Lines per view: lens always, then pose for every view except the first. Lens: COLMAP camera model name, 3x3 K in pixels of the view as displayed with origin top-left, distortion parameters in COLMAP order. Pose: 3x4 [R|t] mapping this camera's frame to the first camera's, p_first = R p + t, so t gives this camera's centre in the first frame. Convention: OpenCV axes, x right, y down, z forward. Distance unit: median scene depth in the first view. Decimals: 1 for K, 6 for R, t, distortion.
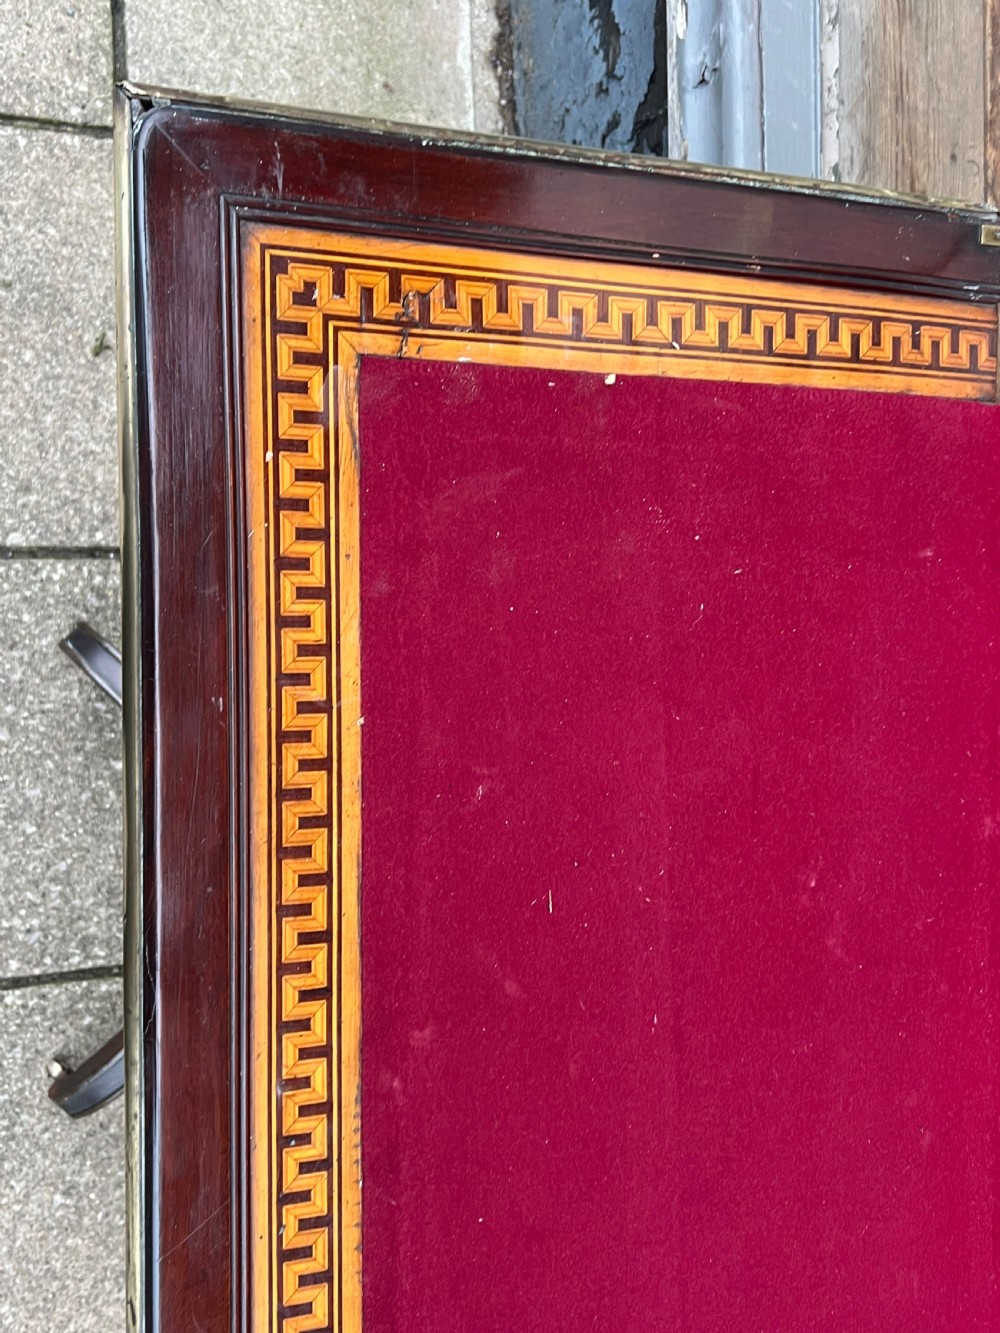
lens RADIAL K [[1321.9, 0, 500.6], [0, 1321.9, 660.4], [0, 0, 1]] dist [0.019215, 0.000000]
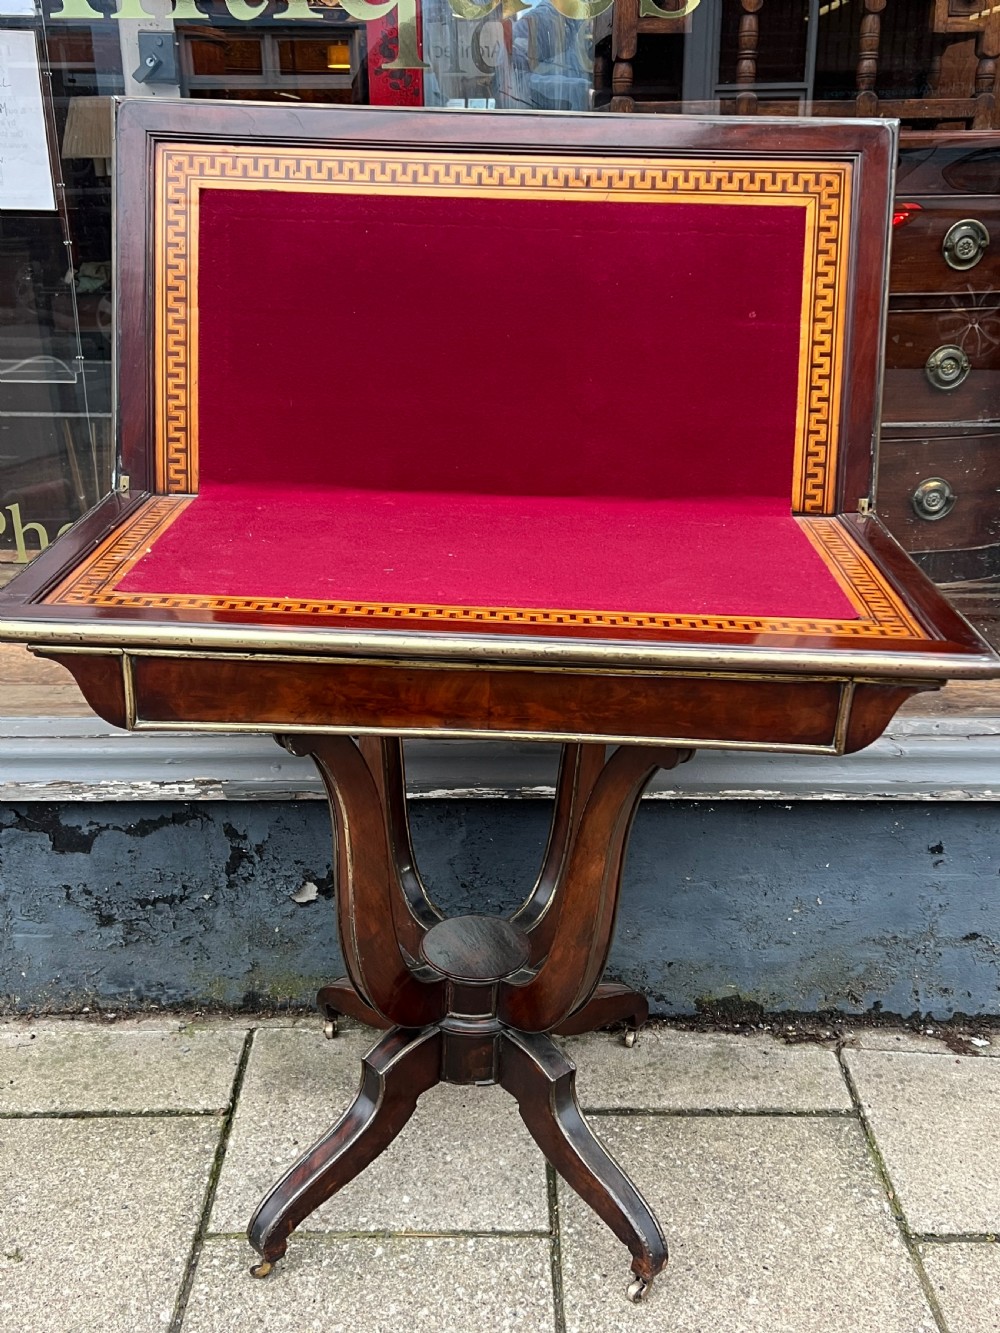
lens RADIAL K [[1321.9, 0, 500.3], [0, 1321.9, 666.1], [0, 0, 1]] dist [0.019215, 0.000000]
pose [[0.023767, -0.682886, 0.730138, -0.800447], [0.999715, 0.017721, -0.015968, 0.198990], [-0.002034, 0.730310, 0.683113, -0.173220]]
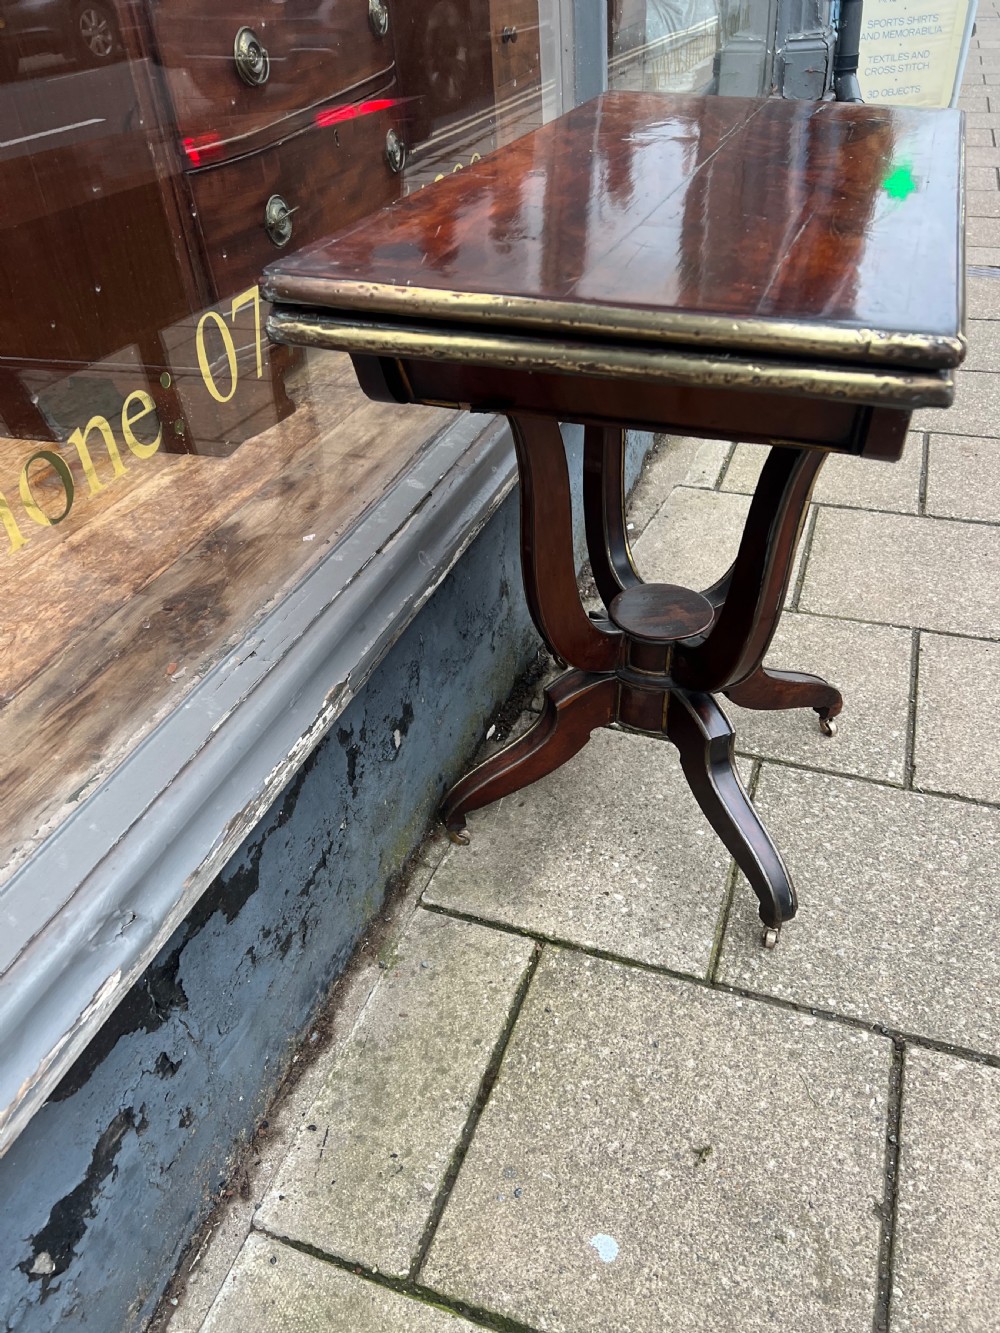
lens RADIAL K [[1008.2, 0, 493.7], [0, 1008.2, 671.1], [0, 0, 1]] dist [0.057346, -0.064688]
pose [[-0.879038, -0.470876, 0.074619, -0.040881], [0.368761, -0.572343, 0.732420, -0.674747], [-0.302172, 0.671342, 0.676751, 0.261316]]
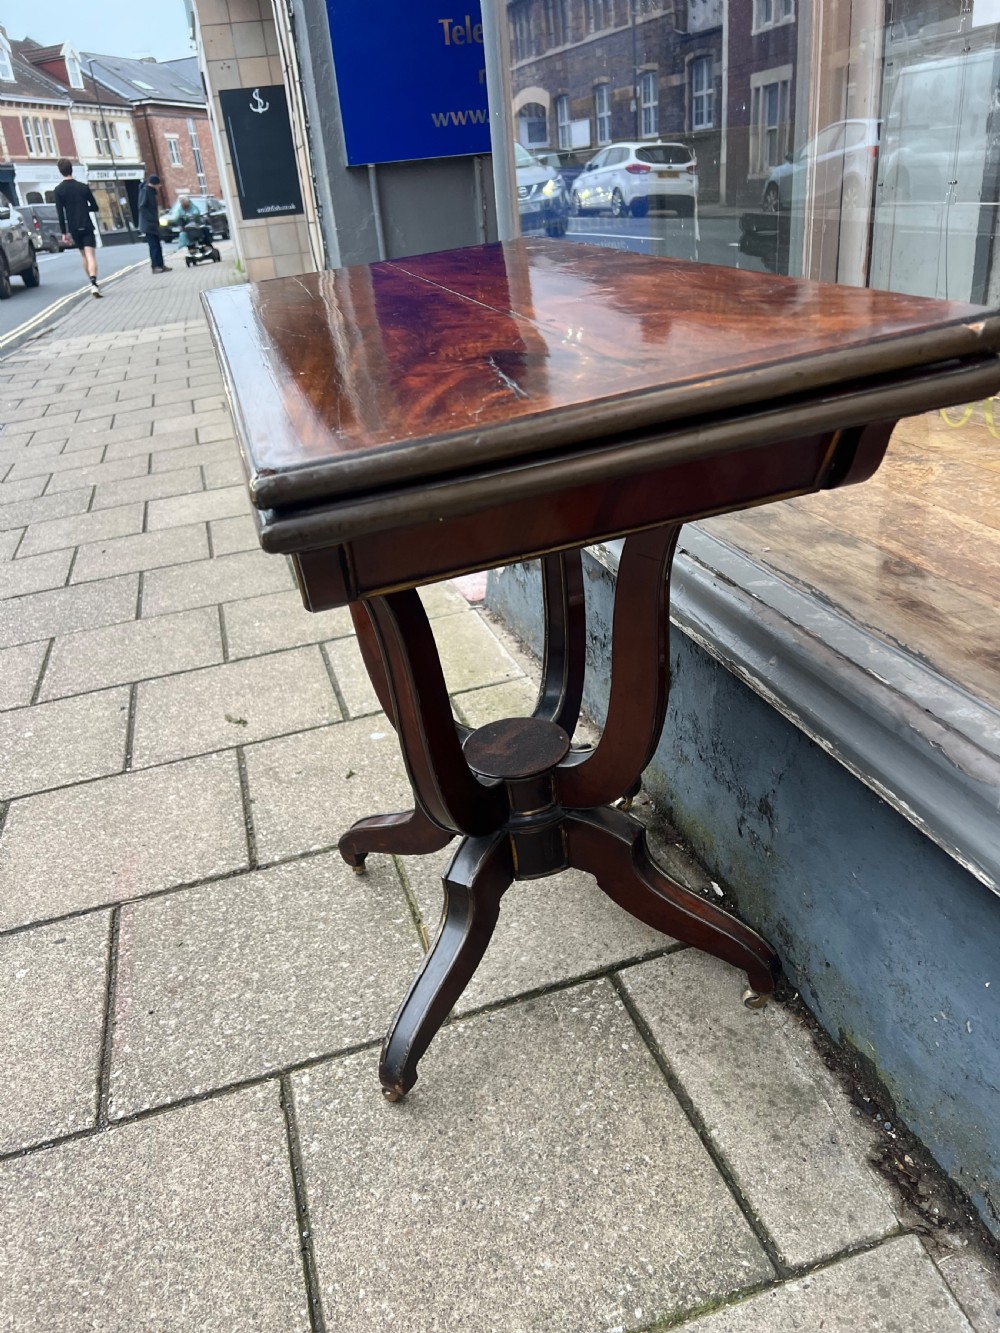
lens RADIAL K [[1008.2, 0, 487.6], [0, 1008.2, 667.1], [0, 0, 1]] dist [0.057346, -0.064688]
pose [[0.855574, -0.517681, 0.000454, -0.069746], [0.247836, 0.408829, -0.878314, 0.955865], [0.454501, 0.751575, 0.478084, 0.331641]]
